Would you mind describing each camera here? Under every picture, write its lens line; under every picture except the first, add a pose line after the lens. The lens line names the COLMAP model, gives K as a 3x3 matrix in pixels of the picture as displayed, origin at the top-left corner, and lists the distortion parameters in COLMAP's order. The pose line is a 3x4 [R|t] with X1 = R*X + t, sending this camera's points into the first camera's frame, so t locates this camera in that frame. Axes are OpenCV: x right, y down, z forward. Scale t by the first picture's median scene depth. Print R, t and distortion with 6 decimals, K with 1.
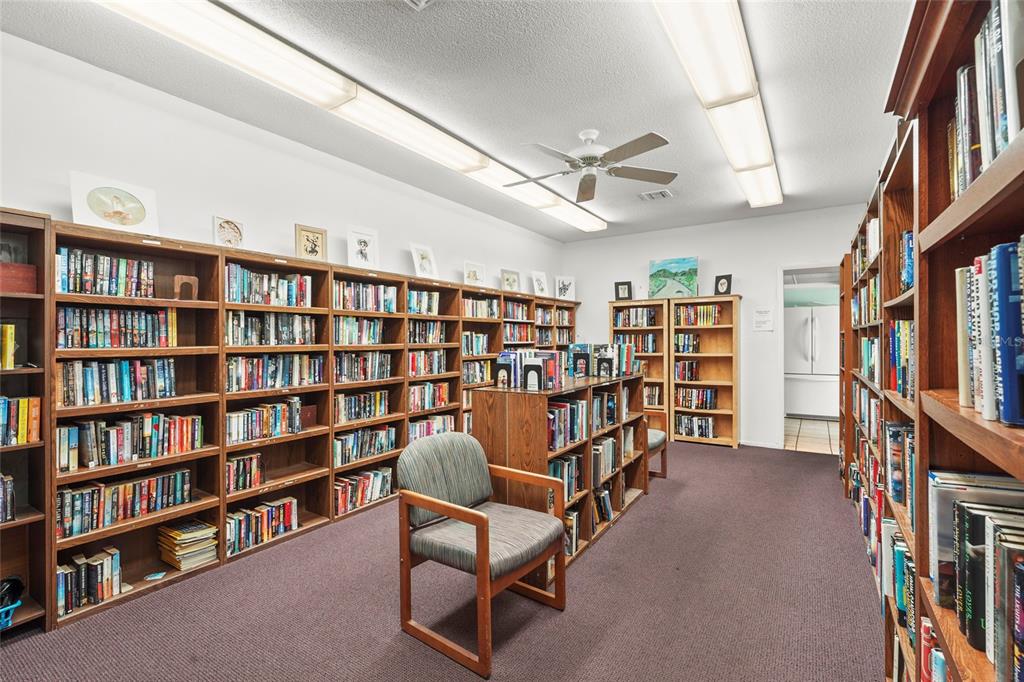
lens RADIAL K [[461.5, 0, 510.3], [0, 461.5, 340.5], [0, 0, 1]] dist [0.000520, 0.000015]
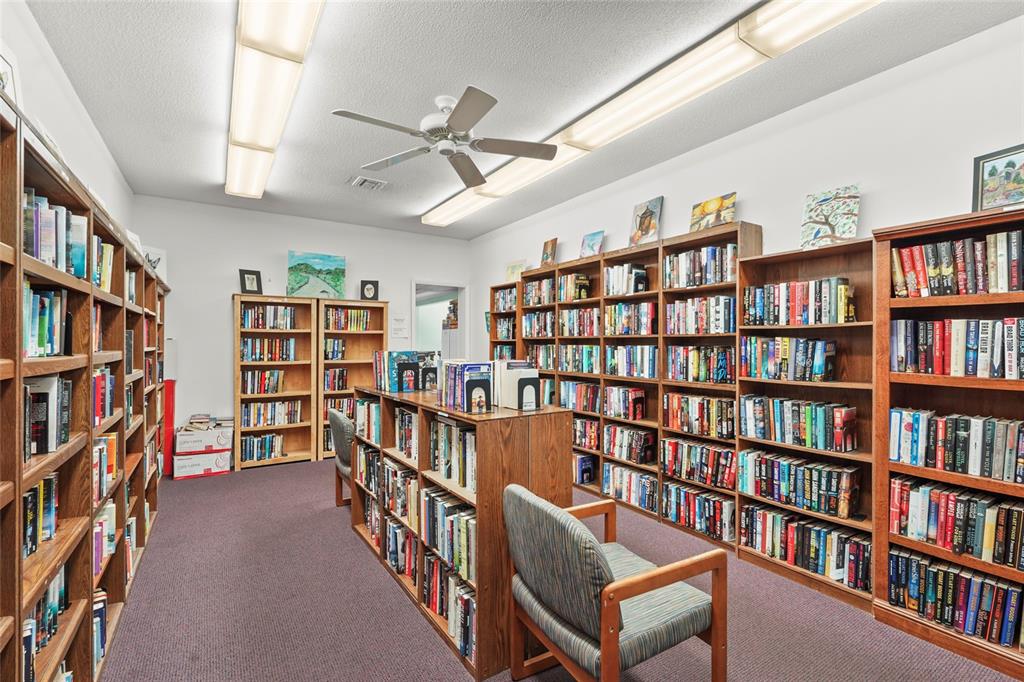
lens RADIAL K [[461.5, 0, 510.6], [0, 461.5, 343.4], [0, 0, 1]] dist [0.000520, 0.000015]
pose [[0.399898, 0.008144, 0.916523, -0.316555], [-0.004564, 0.999966, -0.006894, -0.000913], [-0.916548, -0.001426, 0.399922, 0.317849]]
